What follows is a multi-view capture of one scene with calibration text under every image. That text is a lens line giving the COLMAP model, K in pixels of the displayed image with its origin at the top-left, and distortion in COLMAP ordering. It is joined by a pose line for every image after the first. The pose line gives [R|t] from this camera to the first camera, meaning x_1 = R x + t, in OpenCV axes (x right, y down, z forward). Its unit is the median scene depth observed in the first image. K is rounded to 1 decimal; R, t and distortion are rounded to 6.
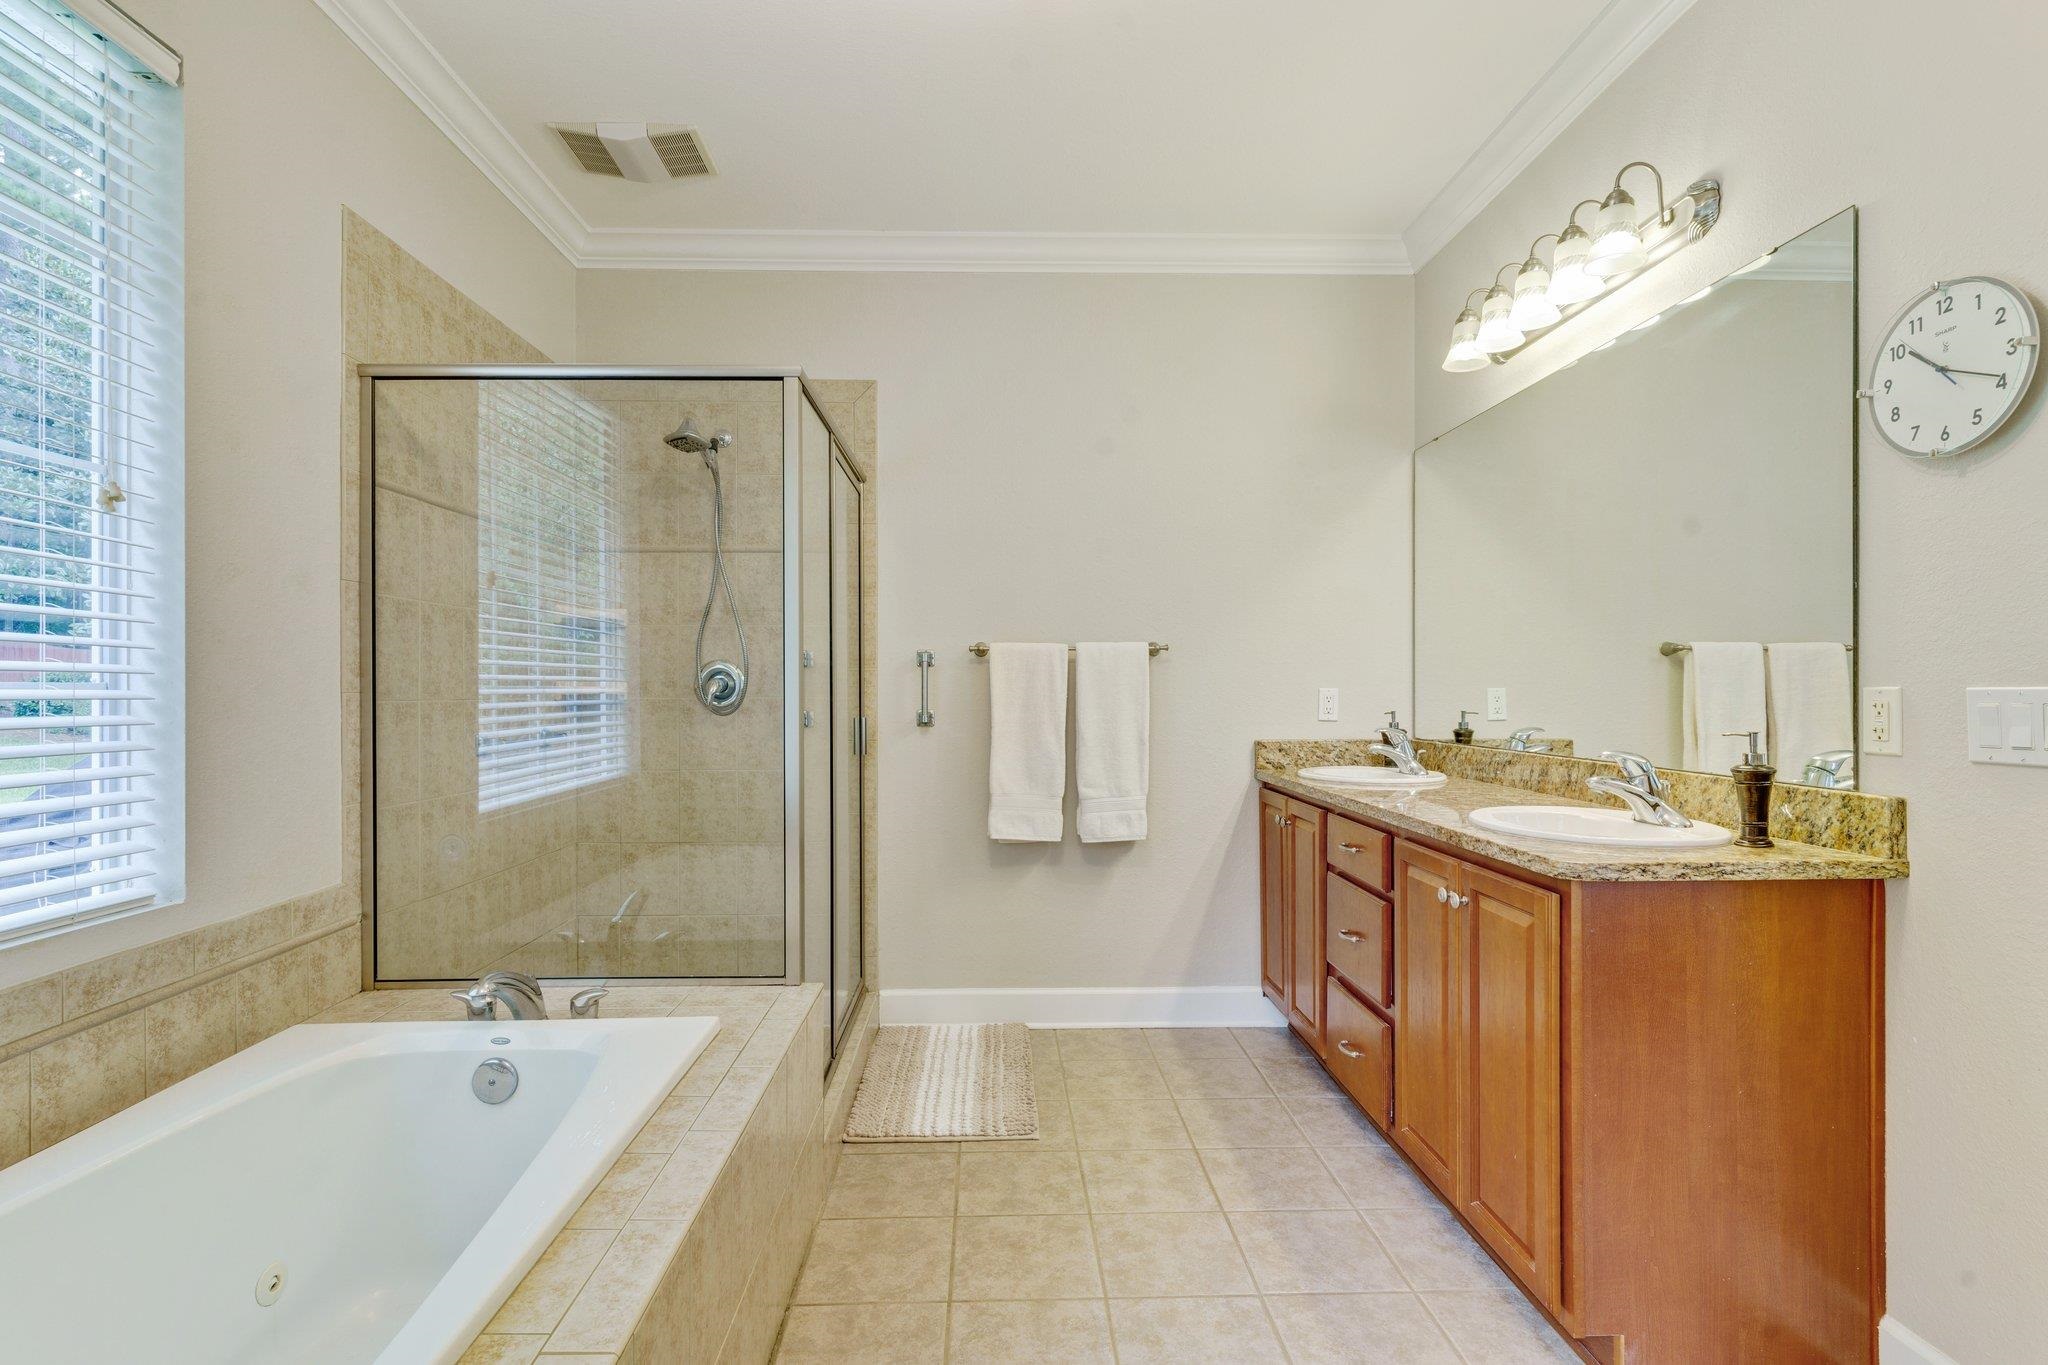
lens RADIAL K [[969.9, 0, 1024.0], [0, 969.9, 682.5], [0, 0, 1]] dist [0.000608, -0.000632]
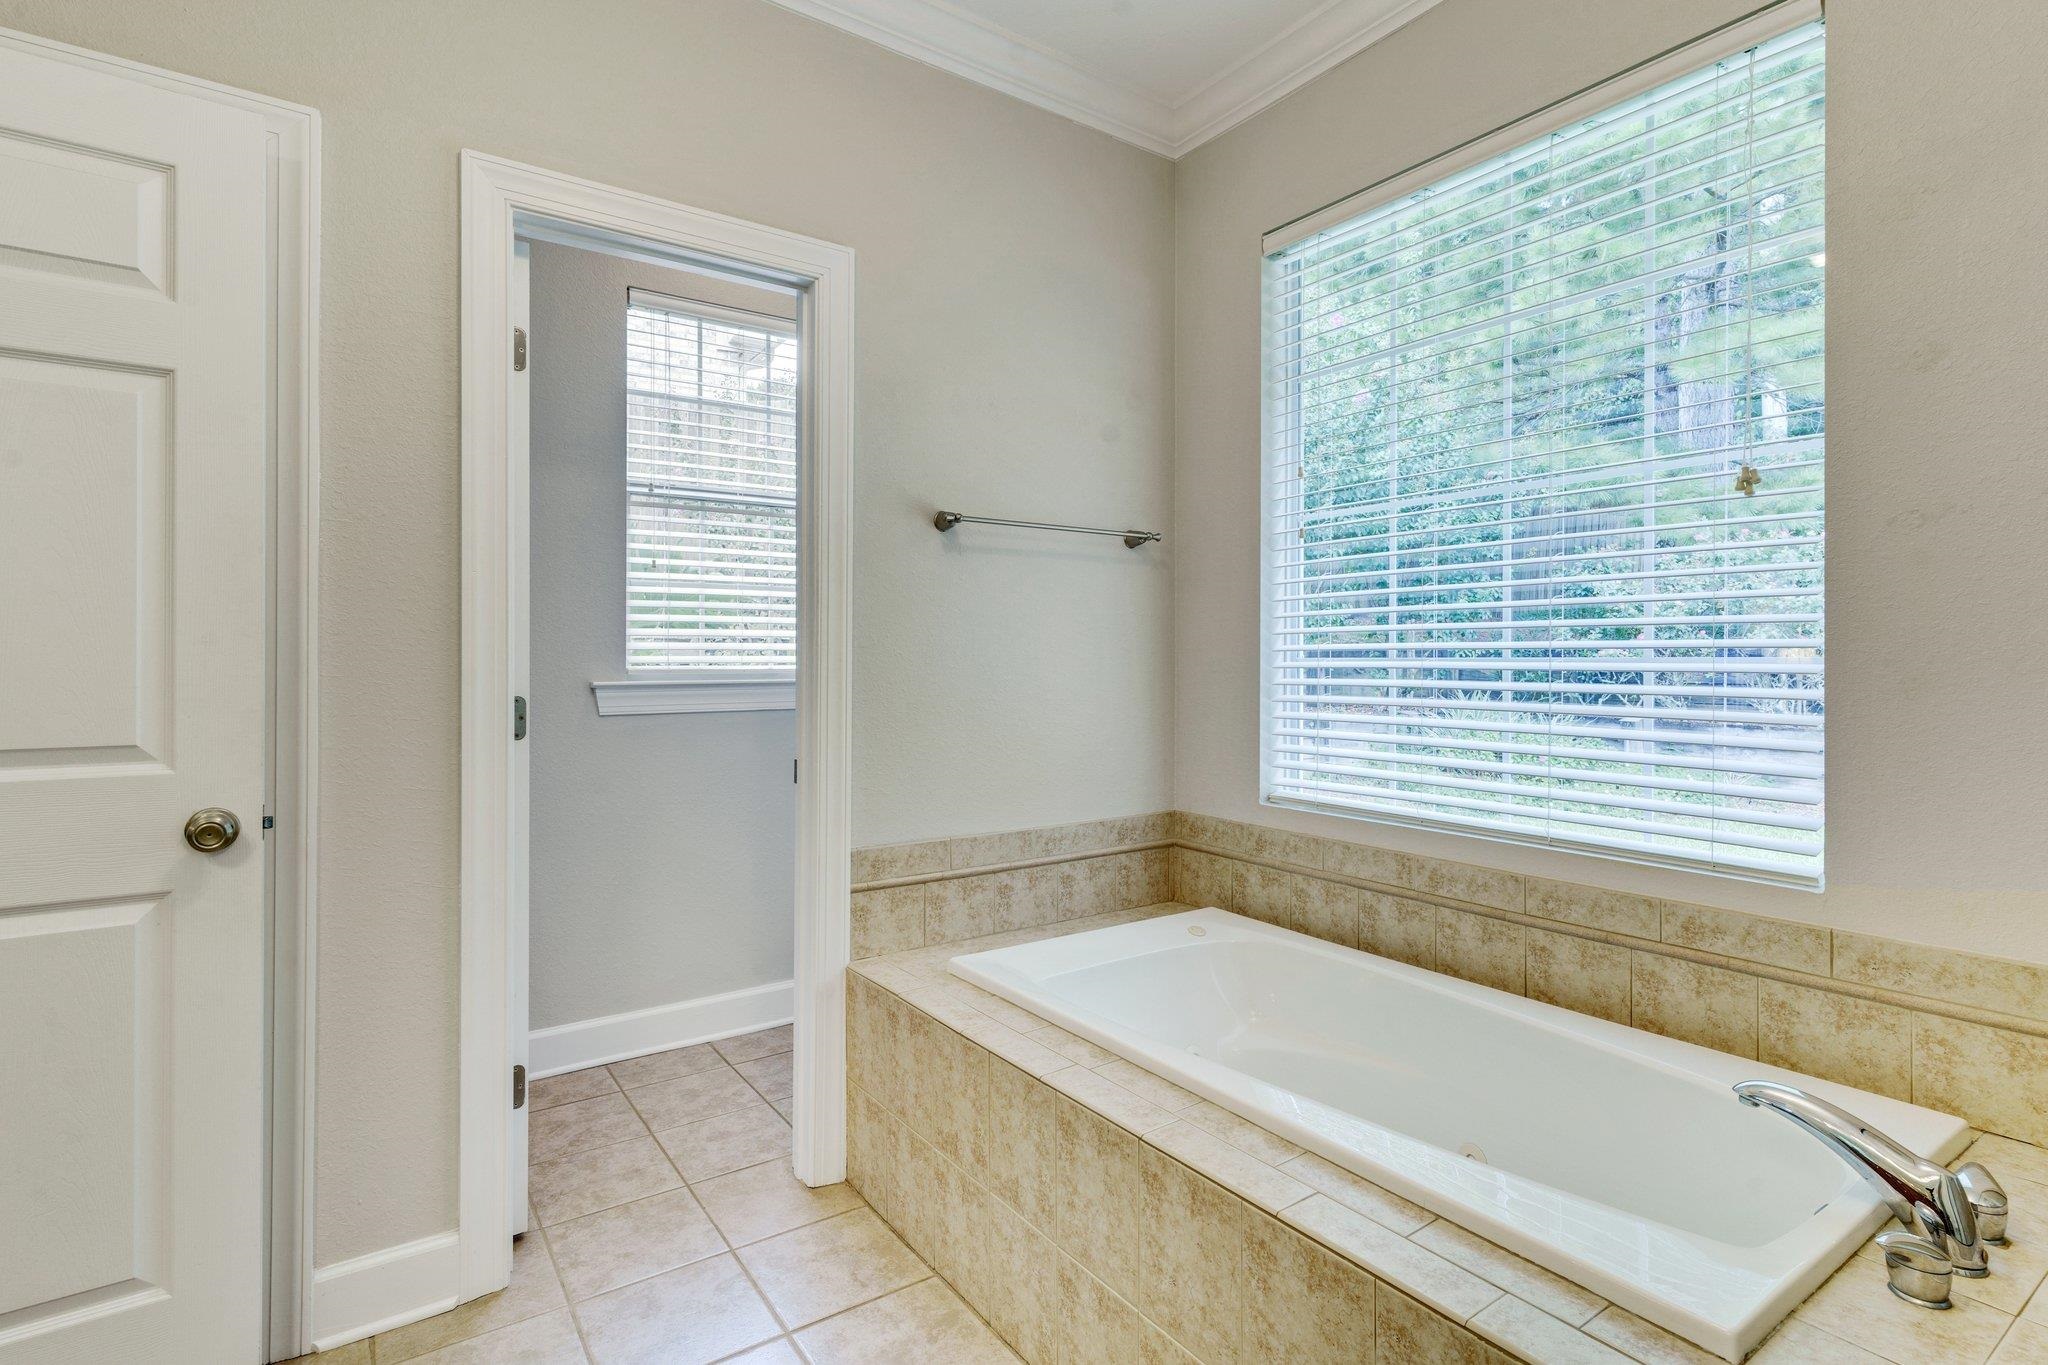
lens RADIAL K [[1006.9, 0, 1025.3], [0, 1006.9, 651.7], [0, 0, 1]] dist [-0.000157, 0.000073]
pose [[-0.832336, -0.003855, -0.554258, 0.220836], [0.001788, 0.999952, -0.009640, 0.002623], [0.554269, -0.009015, -0.832289, 1.008161]]
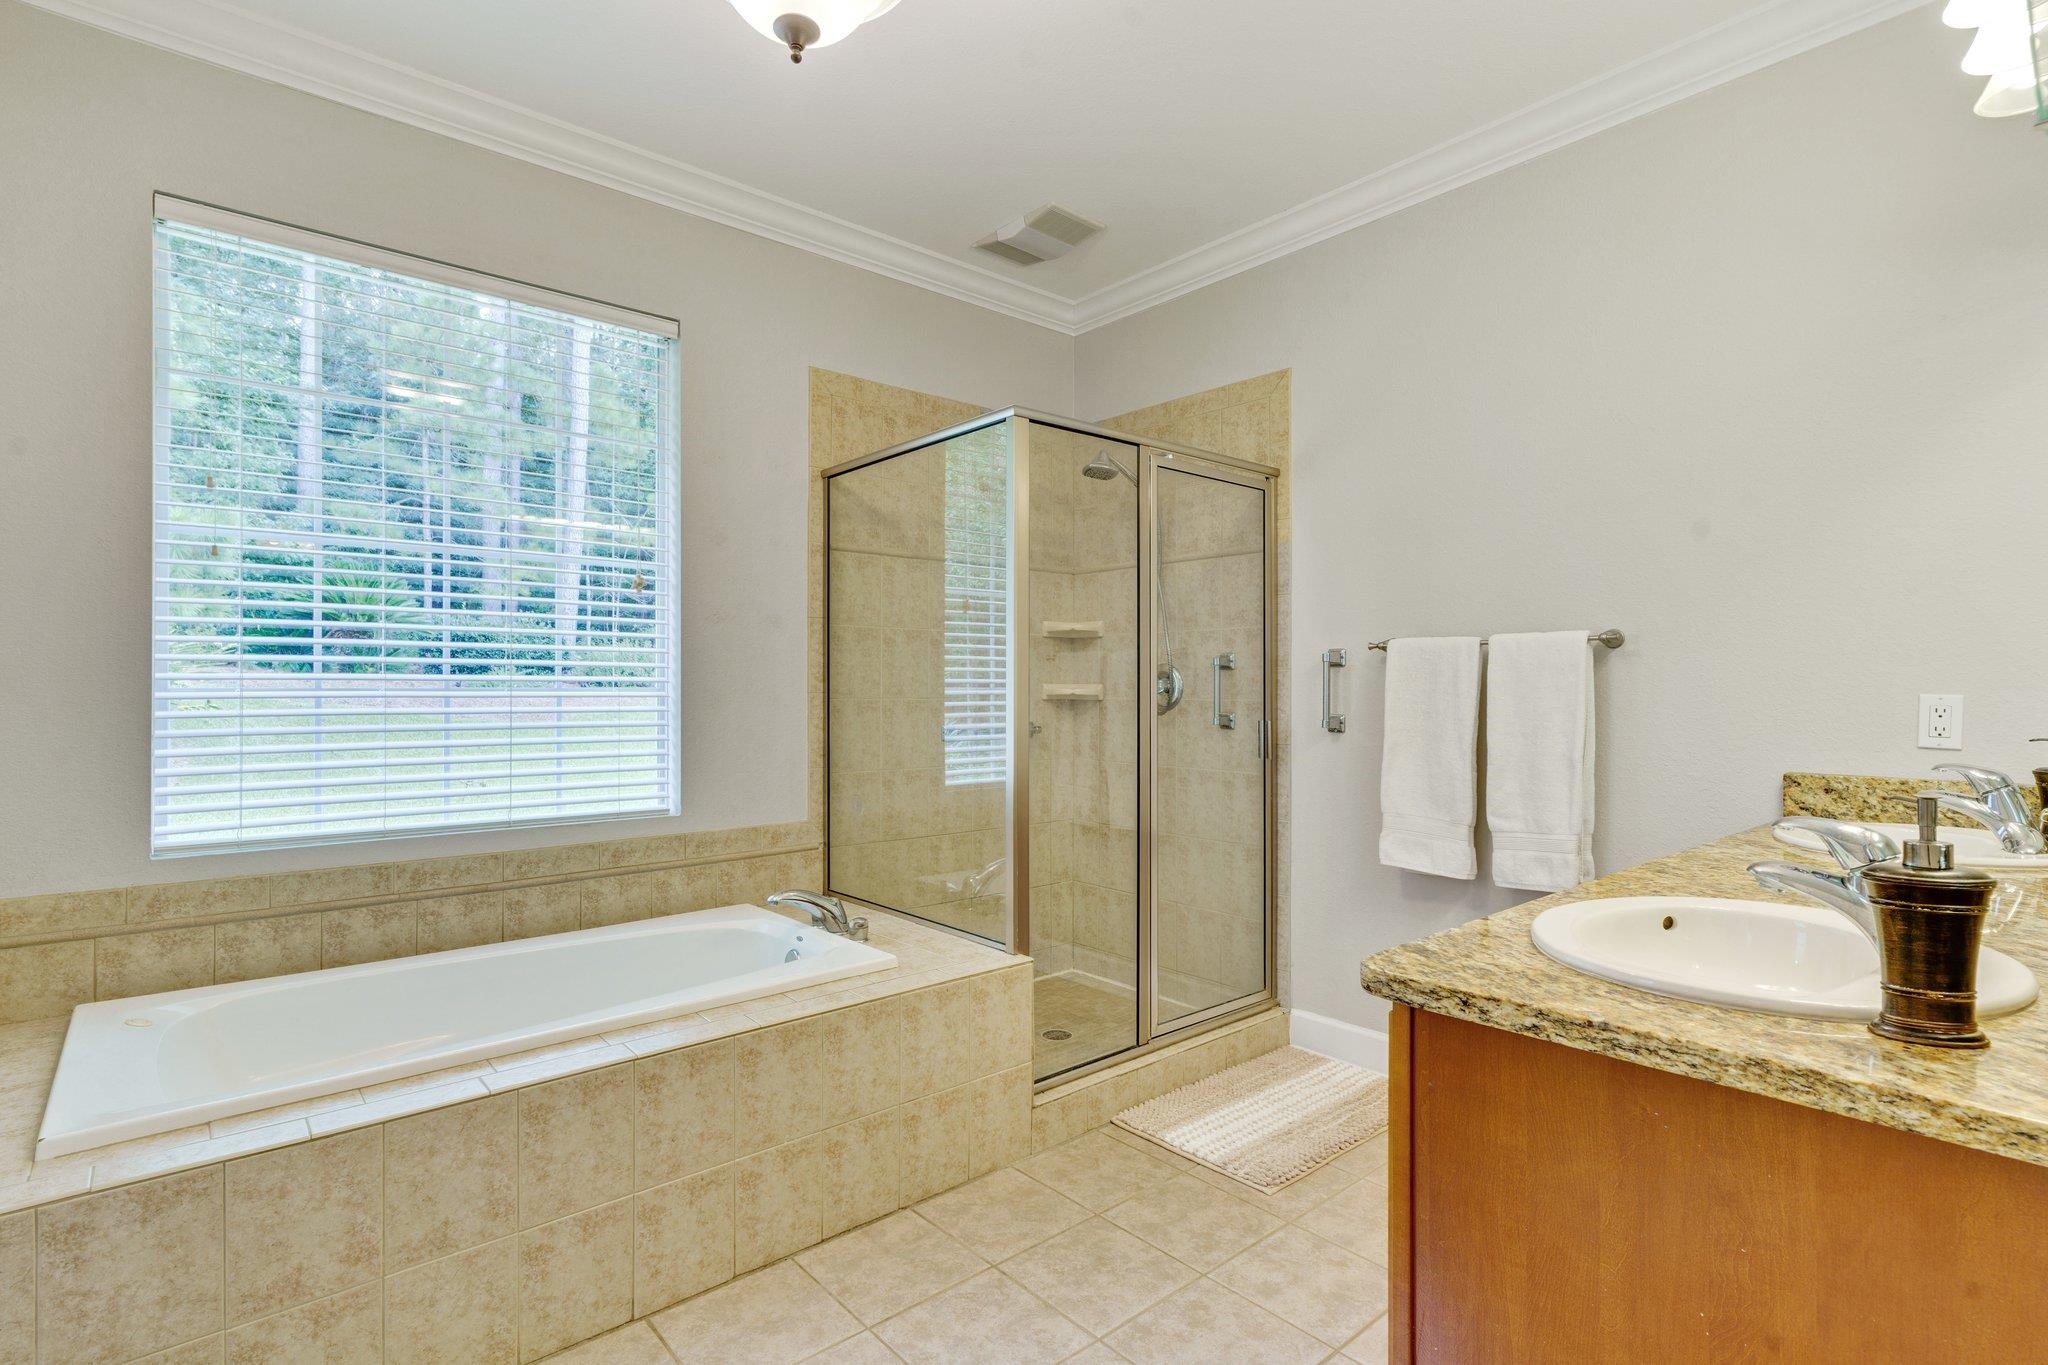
lens RADIAL K [[982.9, 0, 1021.1], [0, 982.9, 678.2], [0, 0, 1]] dist [0.000915, -0.000104]
pose [[0.637160, -0.005274, -0.770713, 0.621080], [0.002872, 0.999986, -0.004469, -0.003949], [0.770726, 0.000634, 0.637166, 0.264326]]
